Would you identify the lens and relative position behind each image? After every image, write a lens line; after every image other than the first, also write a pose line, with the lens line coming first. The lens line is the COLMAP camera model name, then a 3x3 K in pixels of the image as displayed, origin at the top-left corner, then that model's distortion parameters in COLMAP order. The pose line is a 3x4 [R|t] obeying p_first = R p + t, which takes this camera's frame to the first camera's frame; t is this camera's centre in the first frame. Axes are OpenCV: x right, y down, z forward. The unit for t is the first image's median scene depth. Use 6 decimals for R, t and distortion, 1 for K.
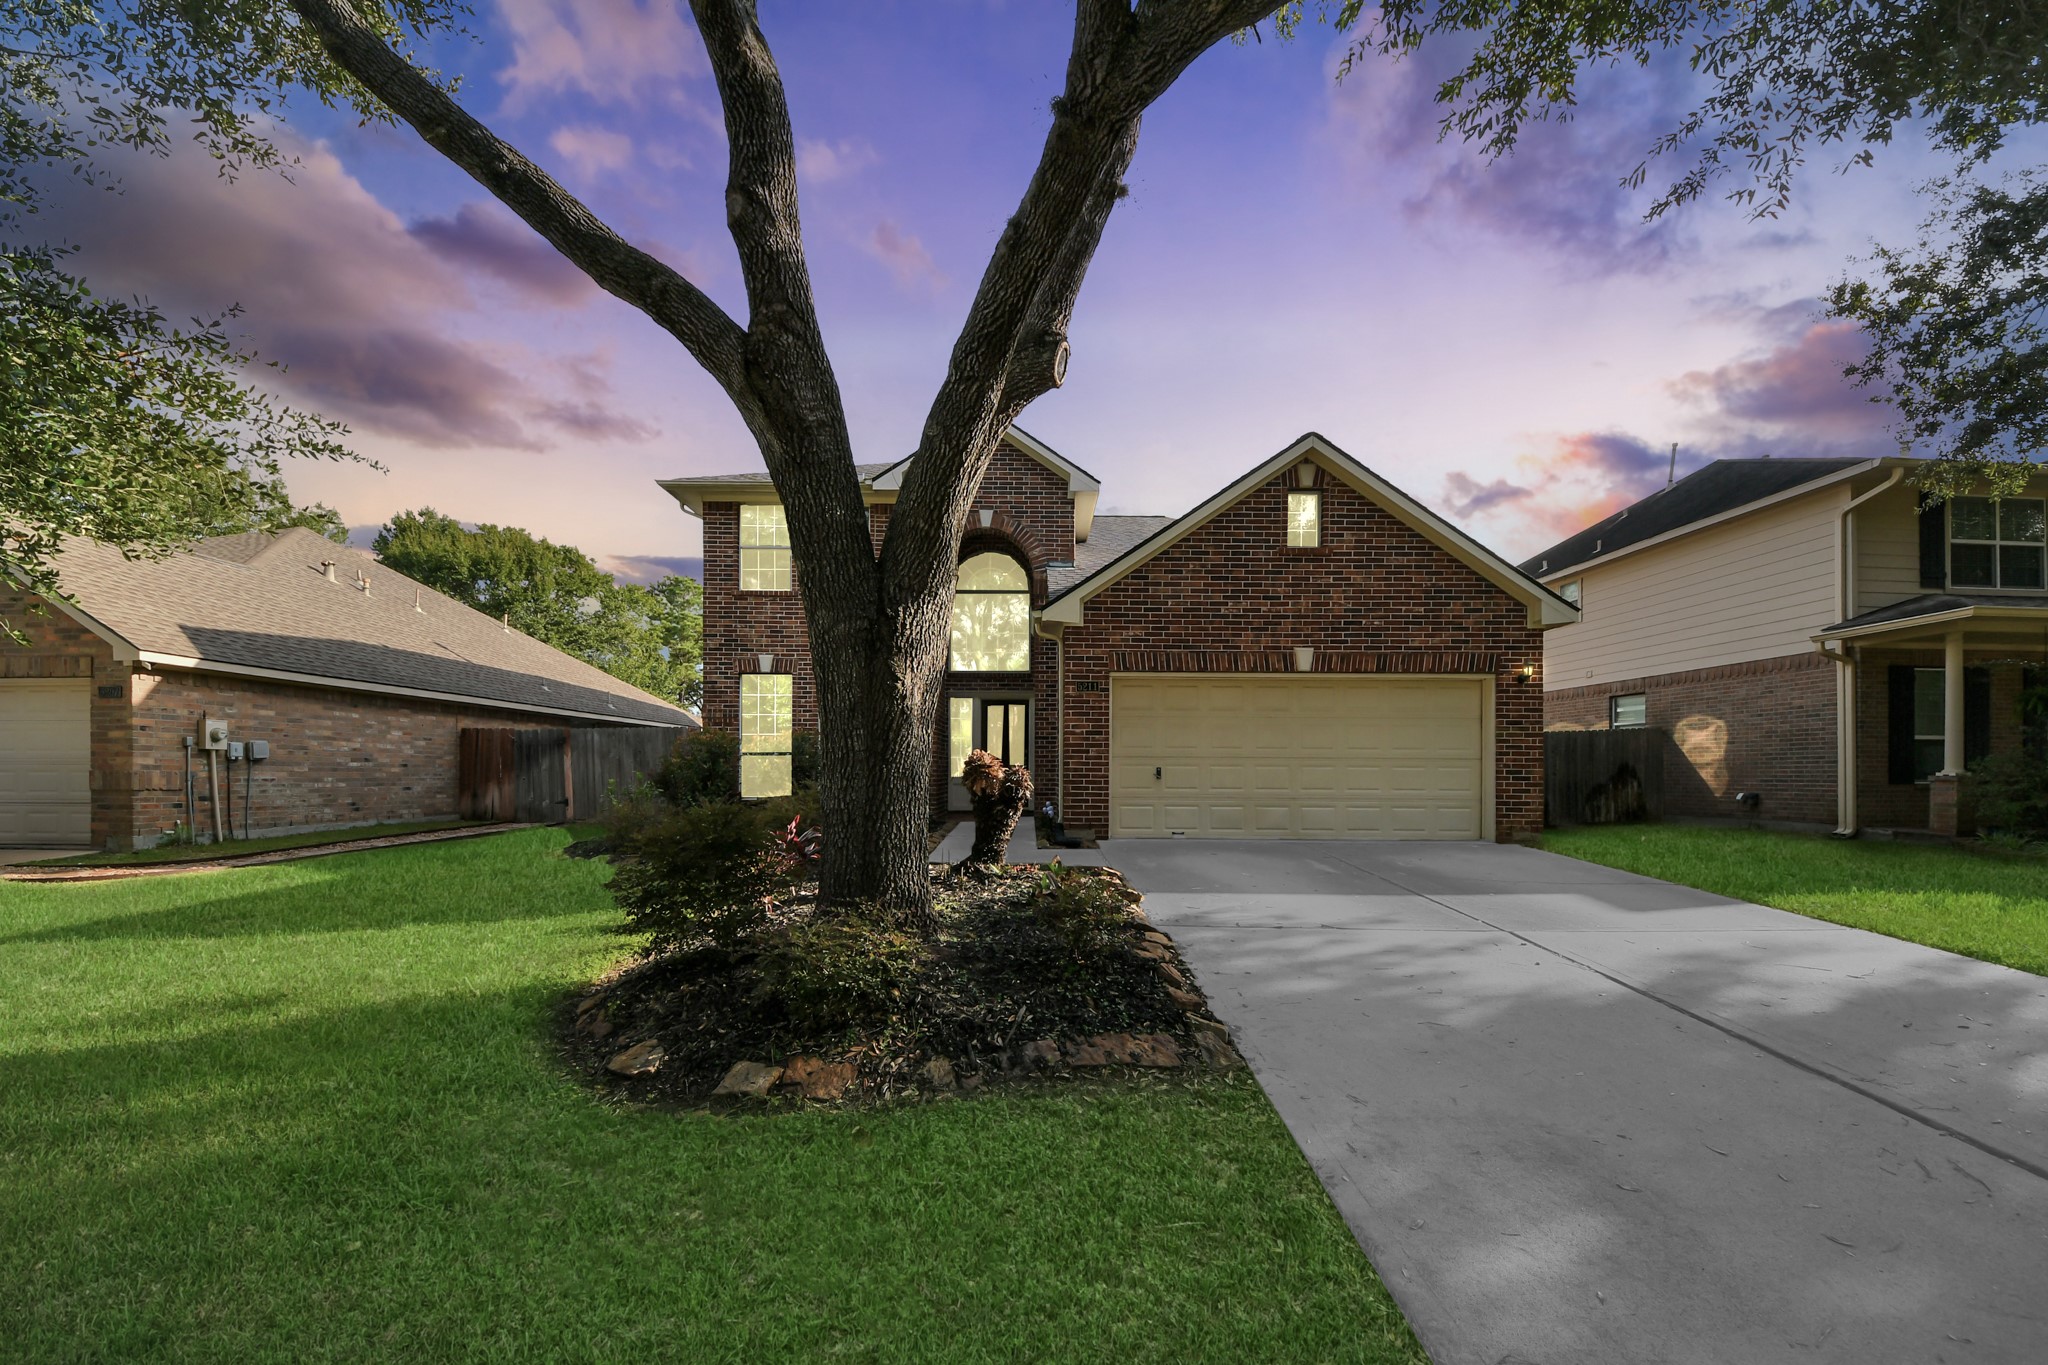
lens RADIAL K [[742.9, 0, 1040.8], [0, 742.9, 754.1], [0, 0, 1]] dist [0.004973, -0.006157]
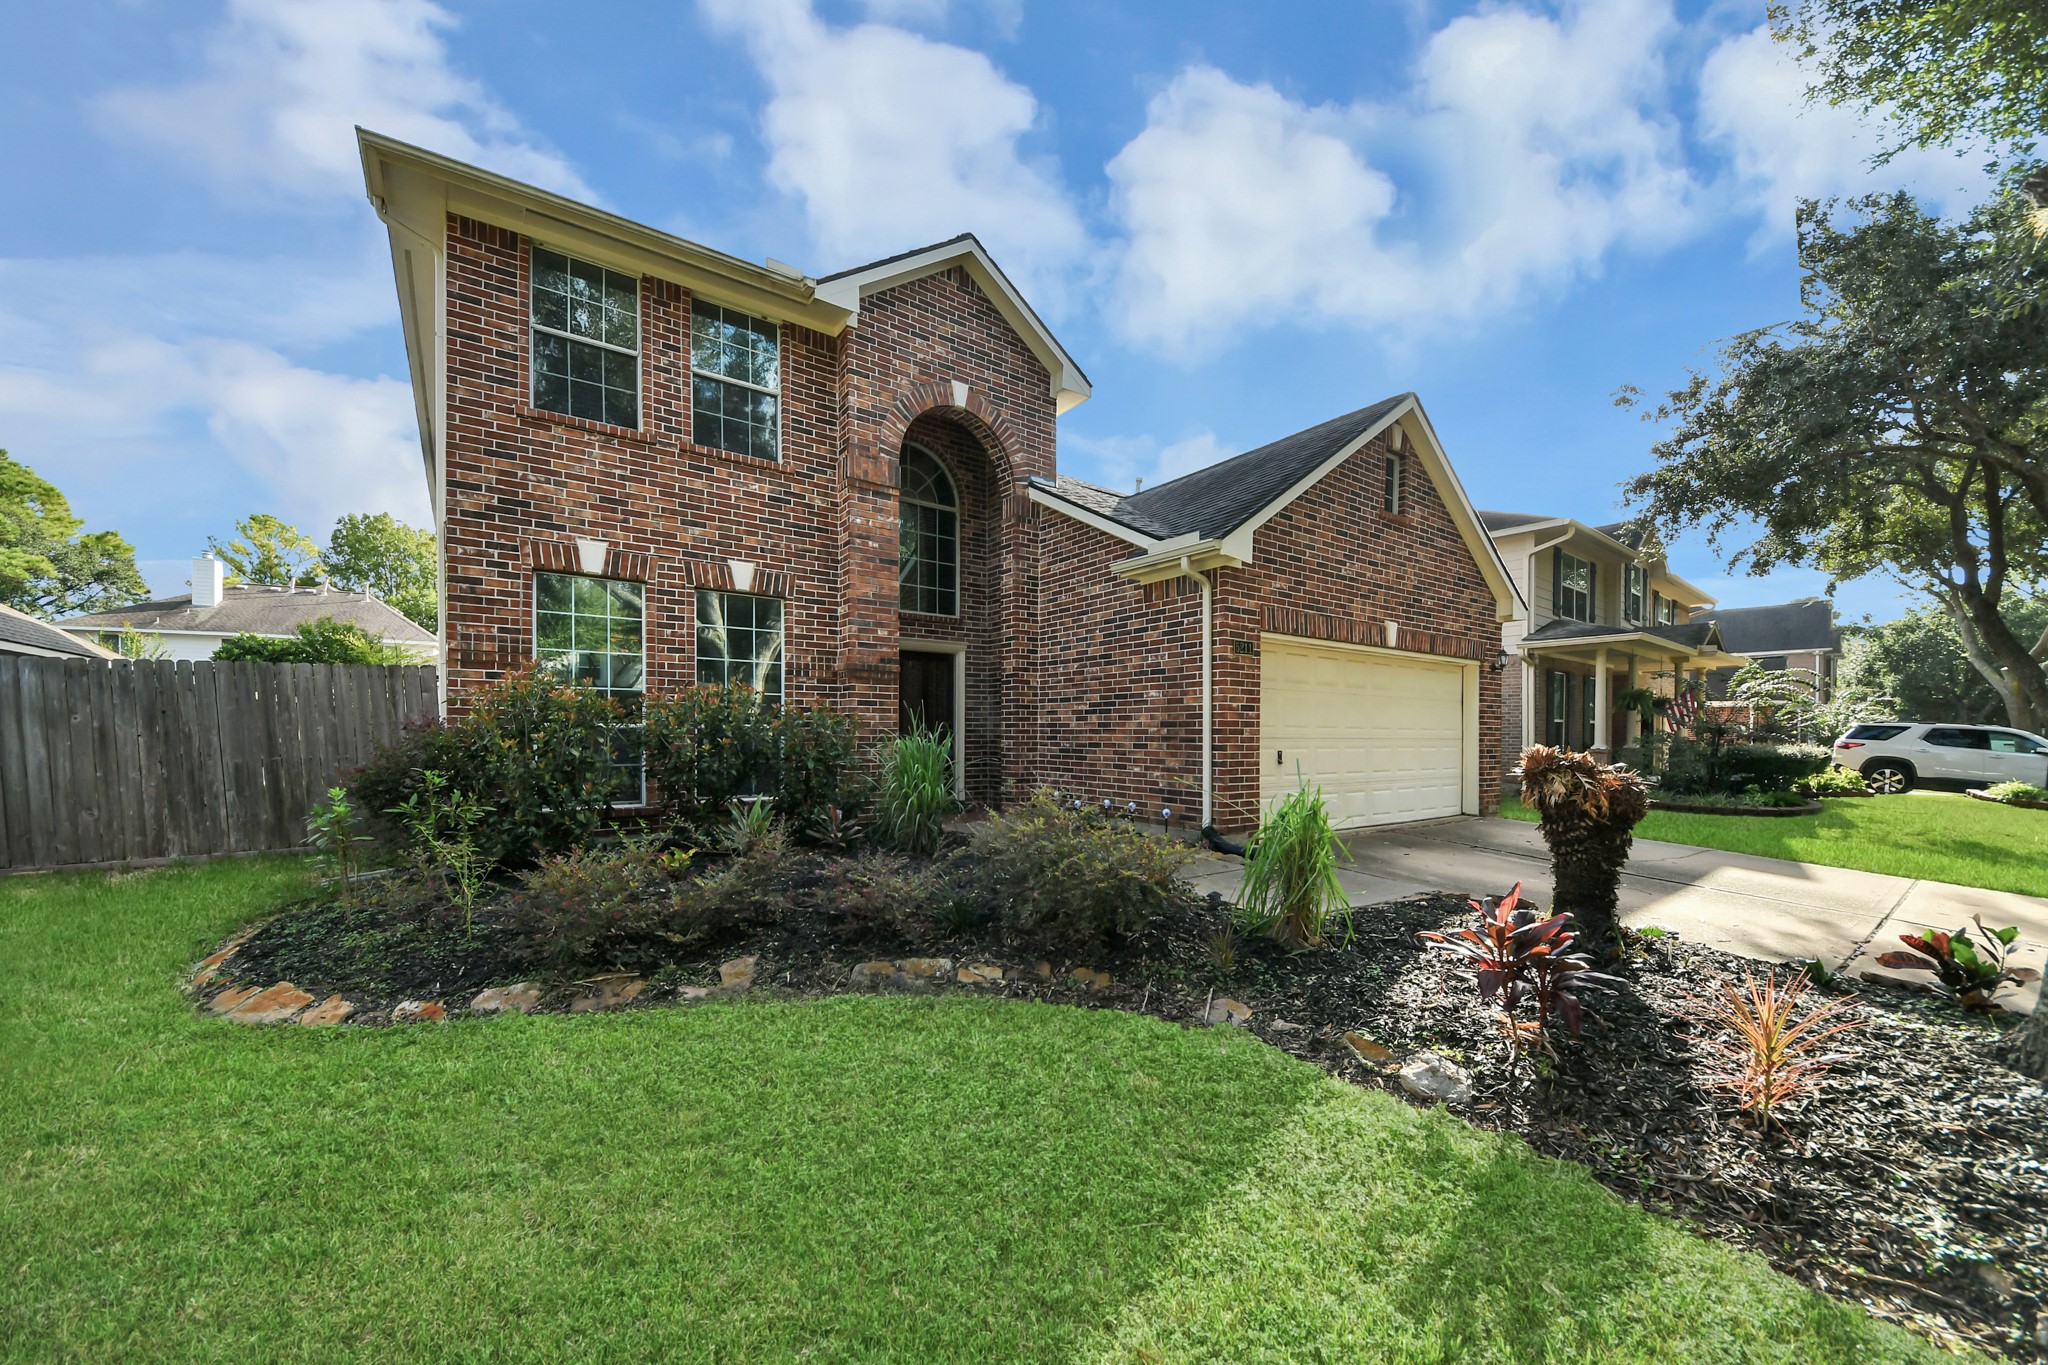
lens RADIAL K [[742.9, 0, 959.8], [0, 742.9, 727.0], [0, 0, 1]] dist [0.004973, -0.006157]
pose [[0.813894, 0.003884, 0.581001, -0.581841], [-0.018409, 0.999648, 0.019106, -0.016537], [-0.580722, -0.026246, 0.813679, 0.498001]]
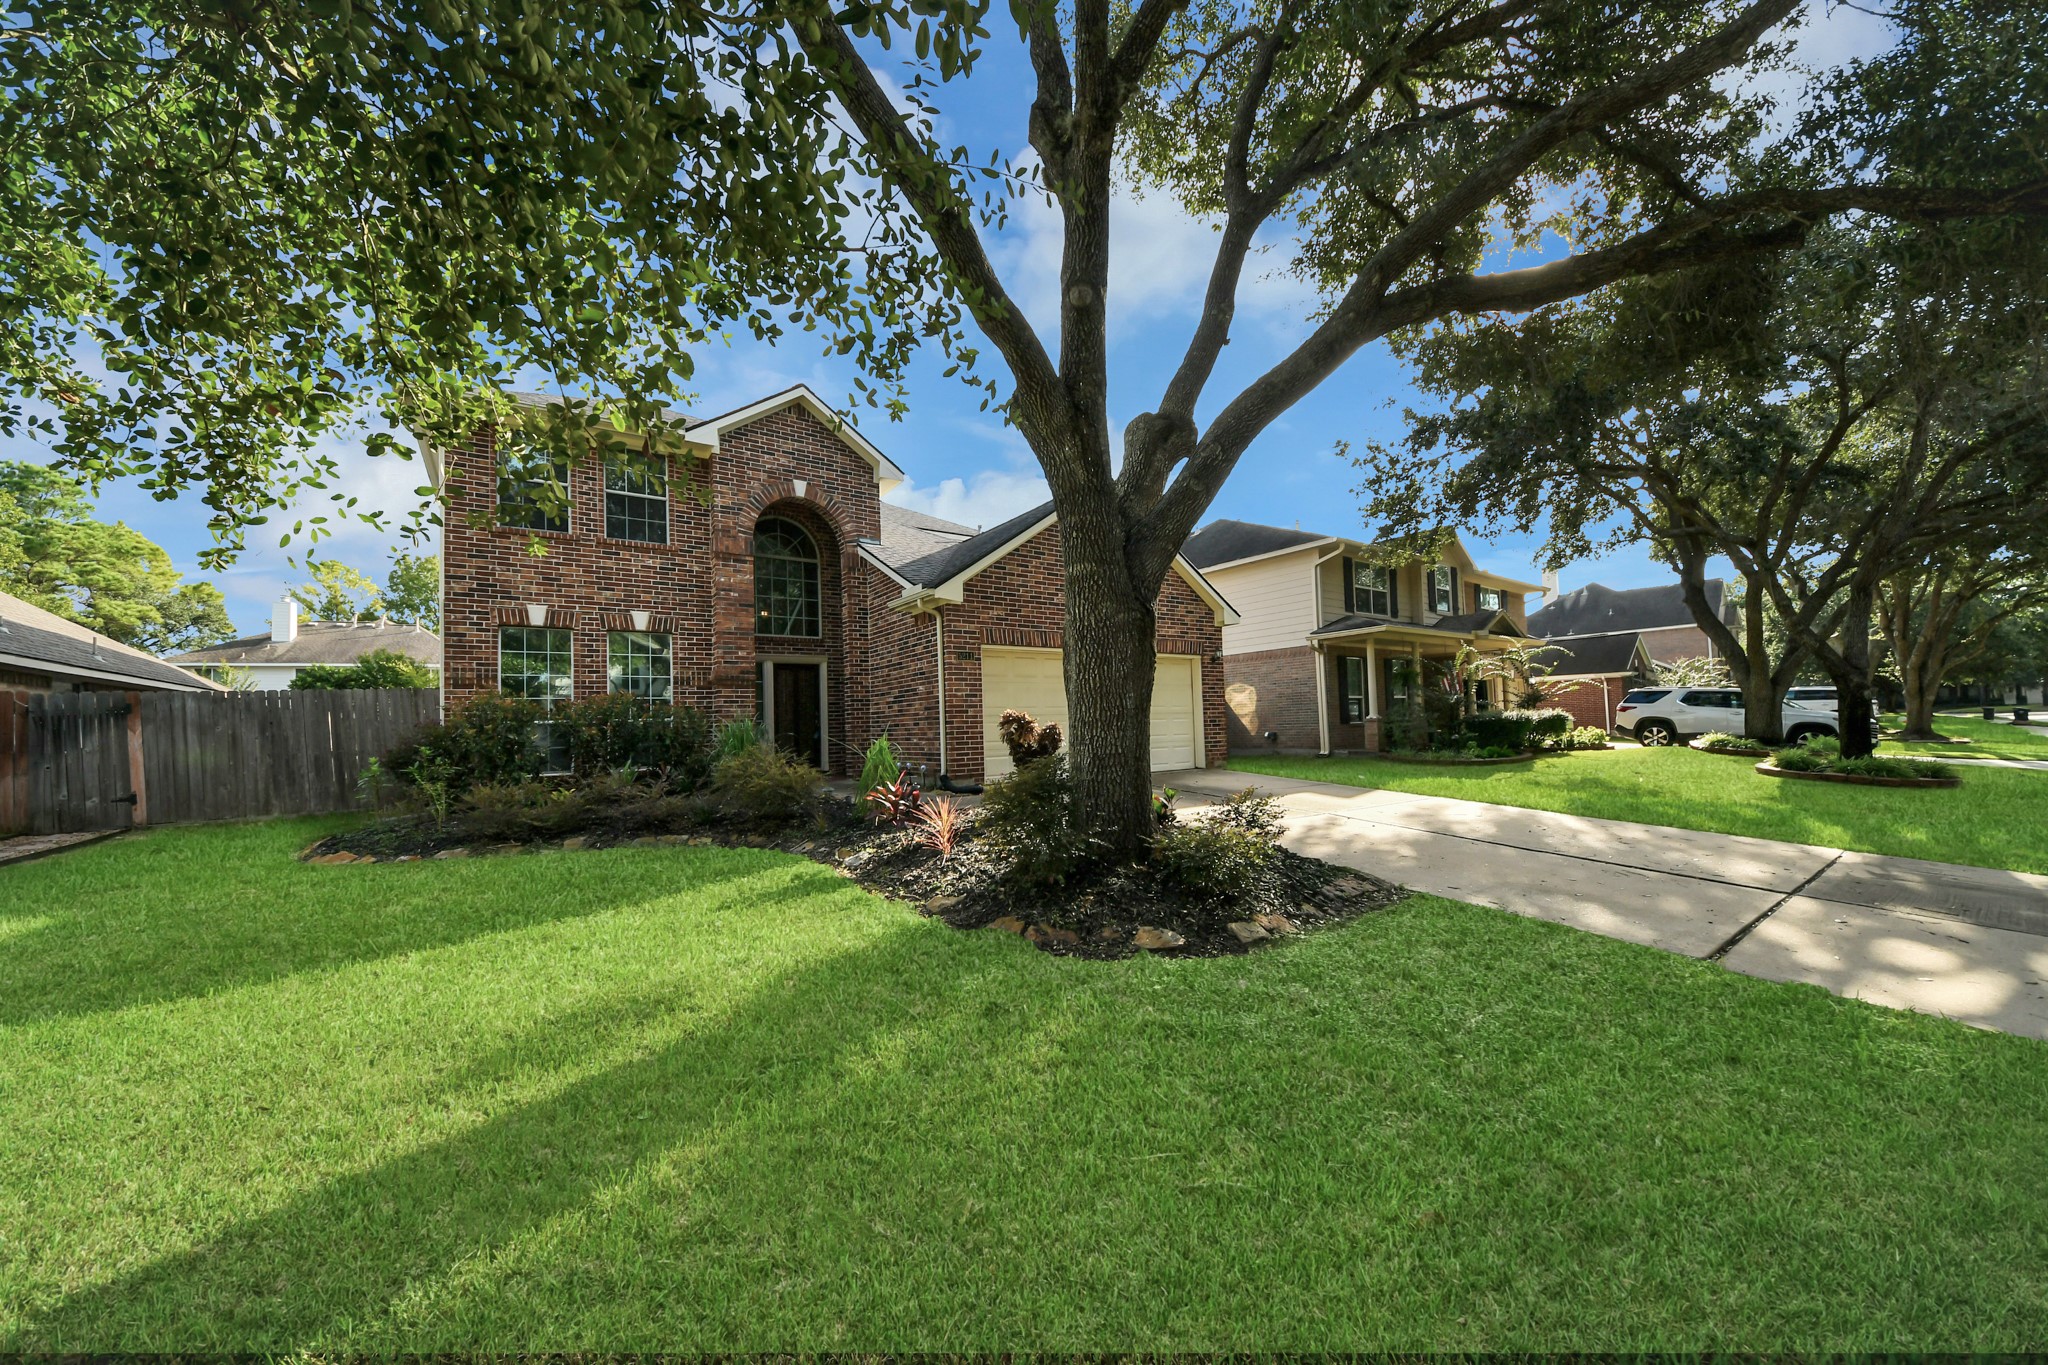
lens RADIAL K [[742.9, 0, 981.5], [0, 742.9, 682.6], [0, 0, 1]] dist [0.004973, -0.006157]
pose [[0.831984, 0.007448, 0.554750, -0.523011], [0.017273, 0.999077, -0.039319, -0.002461], [-0.554531, 0.042295, 0.831088, 0.013656]]
